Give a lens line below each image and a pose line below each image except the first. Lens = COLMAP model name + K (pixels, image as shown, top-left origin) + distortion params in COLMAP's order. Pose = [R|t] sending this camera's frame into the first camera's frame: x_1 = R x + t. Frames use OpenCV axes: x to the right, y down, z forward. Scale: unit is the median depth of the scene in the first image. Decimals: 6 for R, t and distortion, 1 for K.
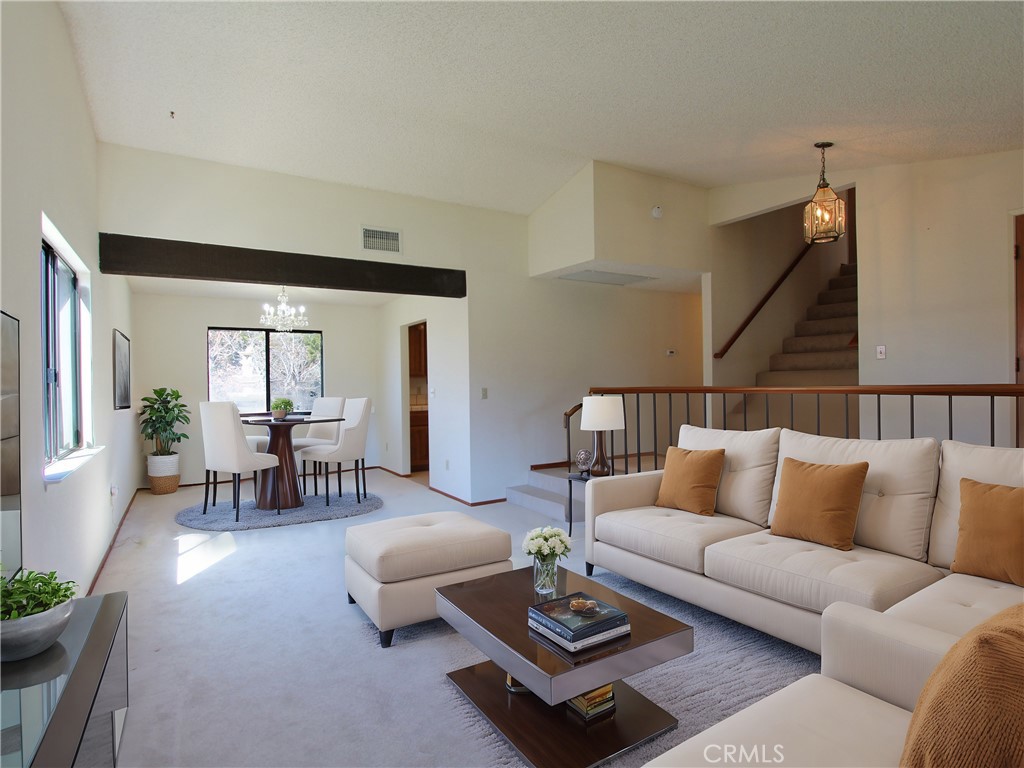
lens RADIAL K [[530.6, 0, 509.9], [0, 530.6, 387.1], [0, 0, 1]] dist [-0.016255, -0.000389]
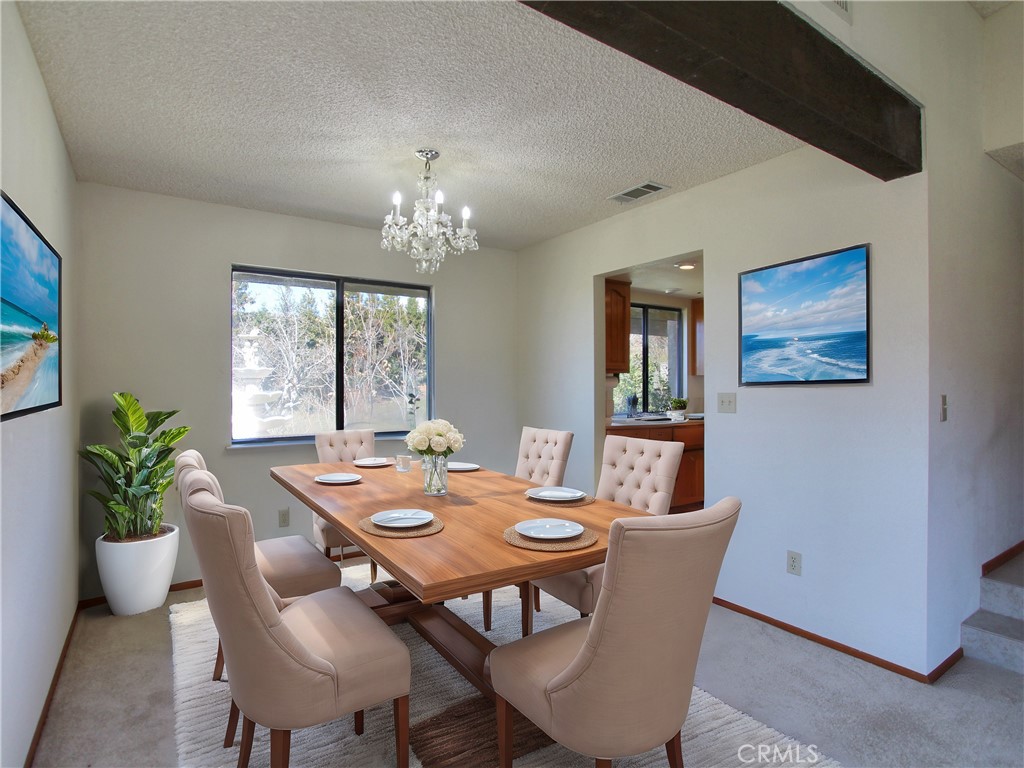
lens RADIAL K [[530.6, 0, 513.8], [0, 530.6, 383.3], [0, 0, 1]] dist [-0.016255, -0.000389]
pose [[0.998540, 0.017788, 0.051009, -0.340447], [-0.017258, 0.999793, -0.010815, 0.002629], [-0.051191, 0.009918, 0.998640, 0.499630]]
